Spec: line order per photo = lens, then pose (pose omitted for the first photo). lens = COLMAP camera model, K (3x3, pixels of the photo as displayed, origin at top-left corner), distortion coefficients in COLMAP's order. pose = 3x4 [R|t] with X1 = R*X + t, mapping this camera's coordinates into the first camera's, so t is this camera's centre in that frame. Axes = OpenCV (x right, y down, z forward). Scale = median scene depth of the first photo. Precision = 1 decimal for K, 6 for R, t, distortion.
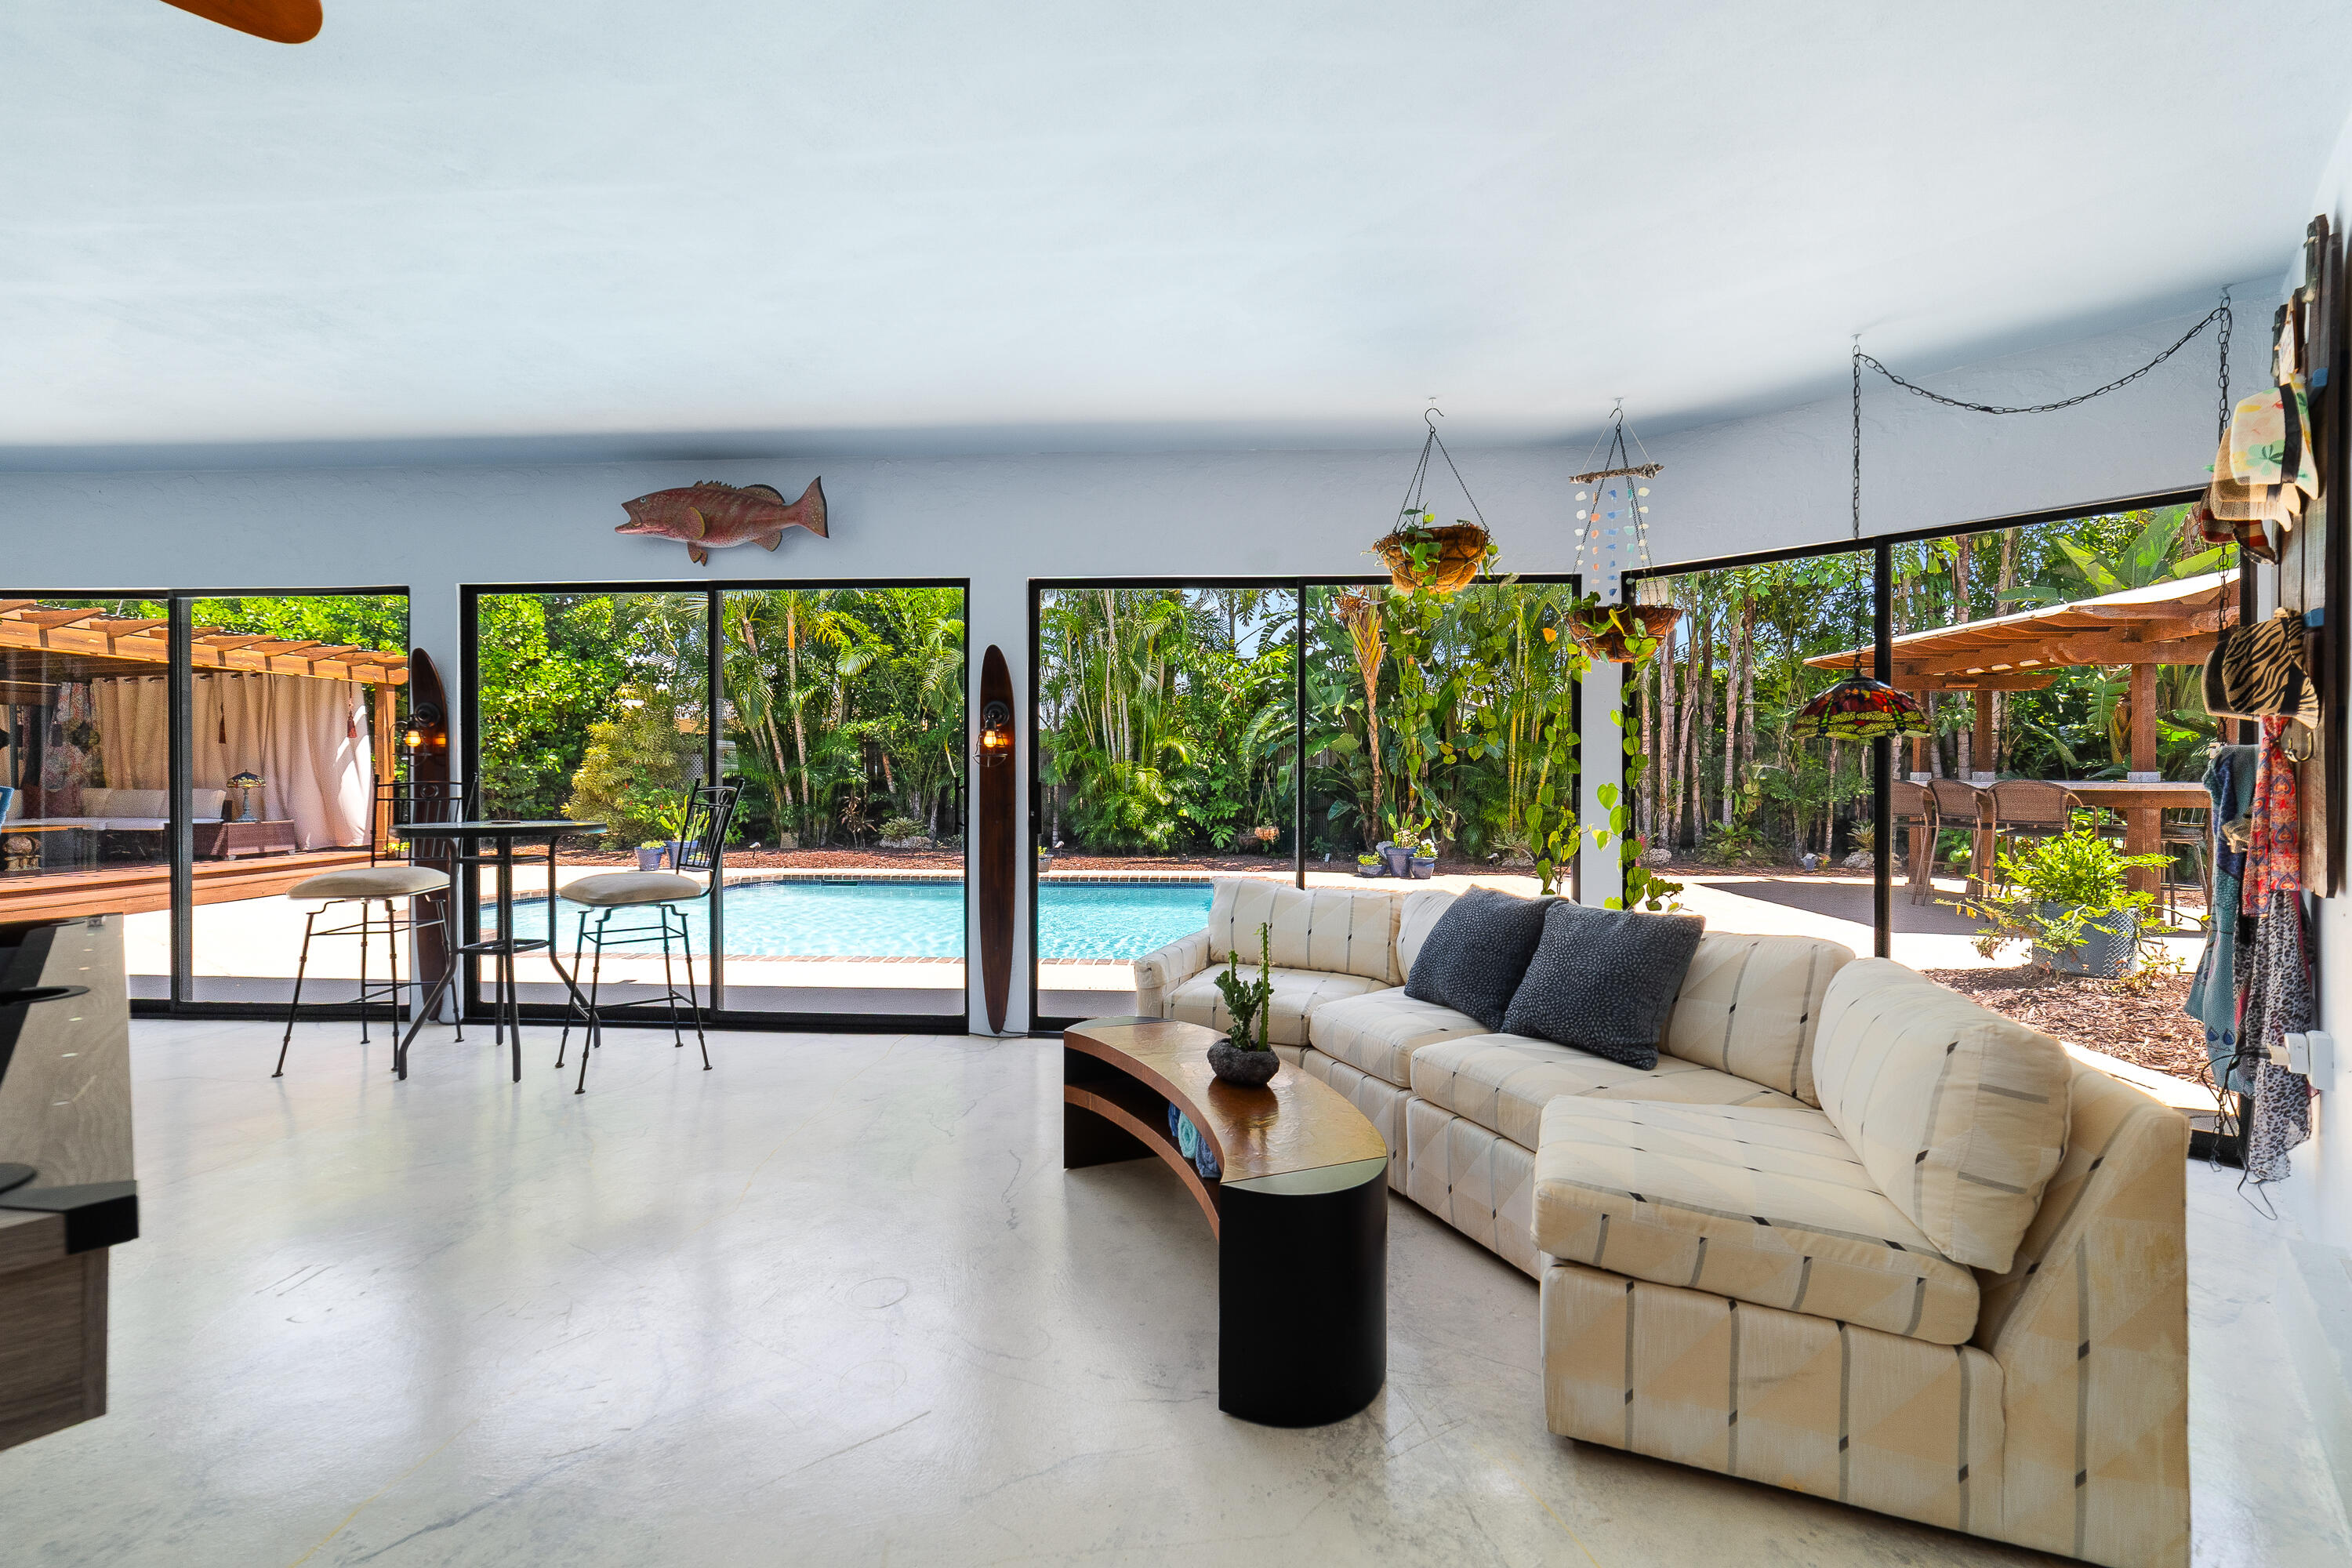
lens RADIAL K [[926.6, 0, 1185.7], [0, 926.6, 768.0], [0, 0, 1]] dist [-0.023904, 0.000376]
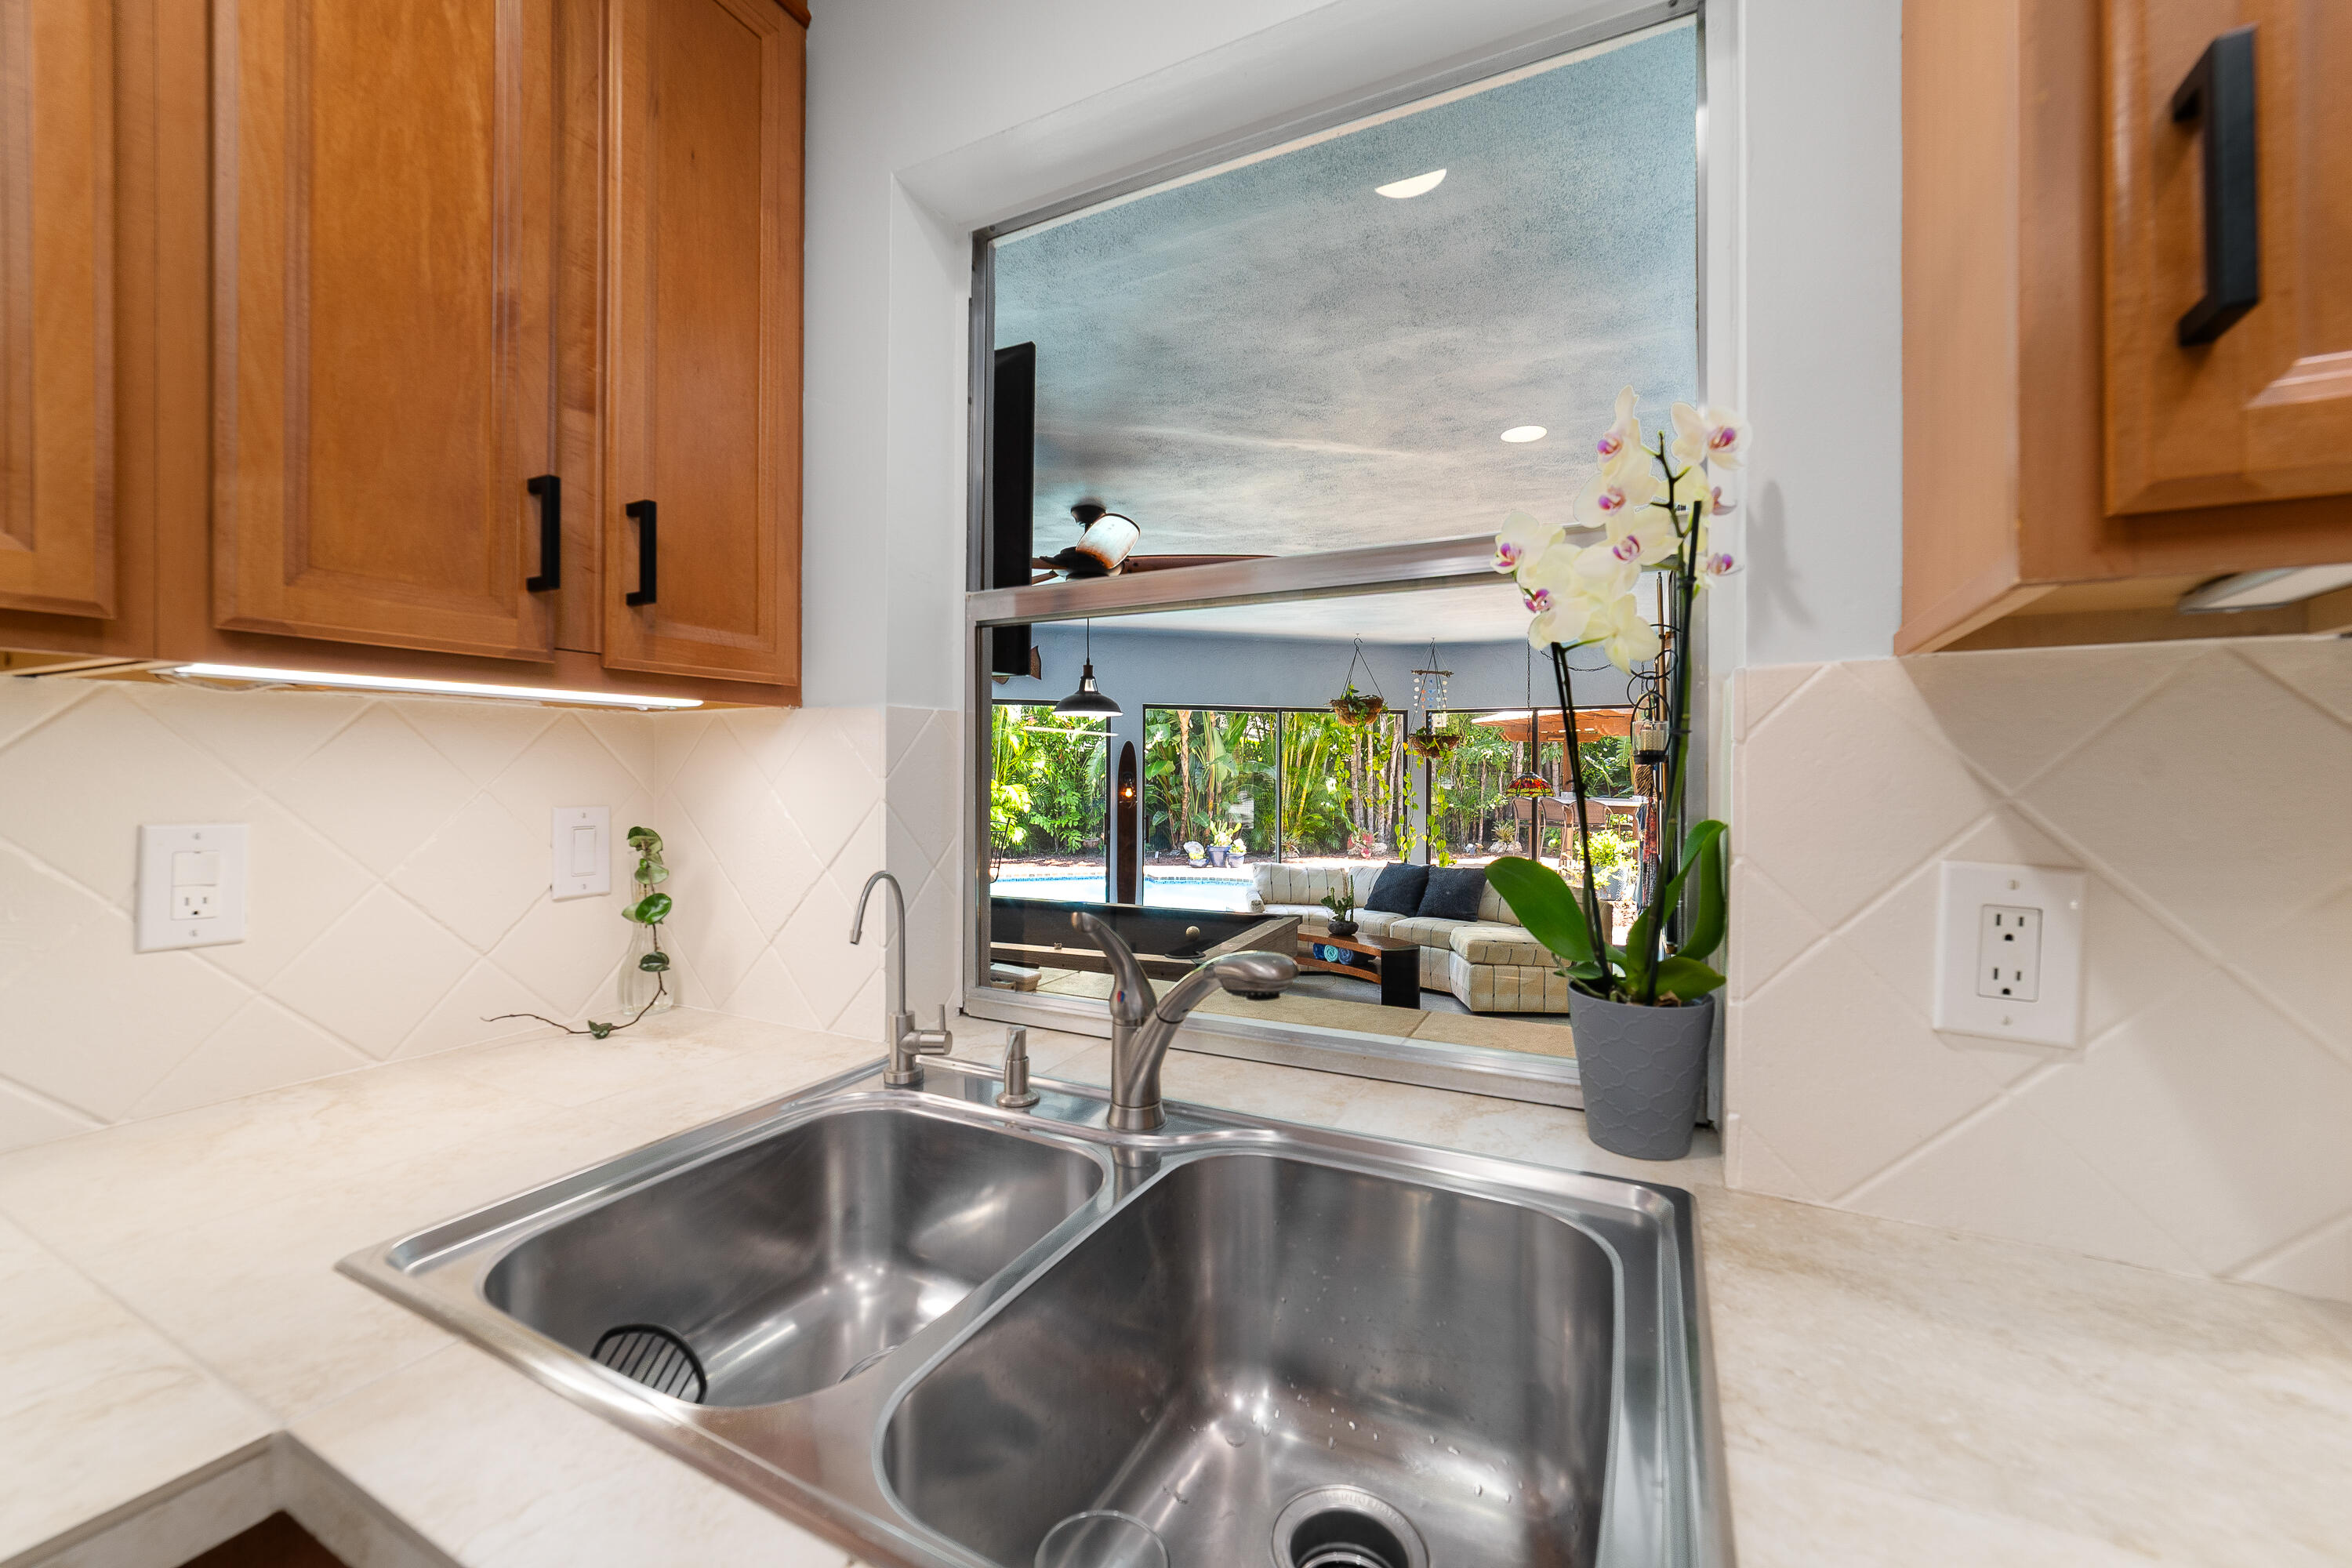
lens RADIAL K [[926.6, 0, 1185.7], [0, 926.6, 768.0], [0, 0, 1]] dist [-0.023904, 0.000376]
pose [[0.944816, 0.000633, 0.327601, -0.342876], [-0.000701, 1.000000, 0.000089, -0.039254], [-0.327600, -0.000314, 0.944816, -0.376823]]
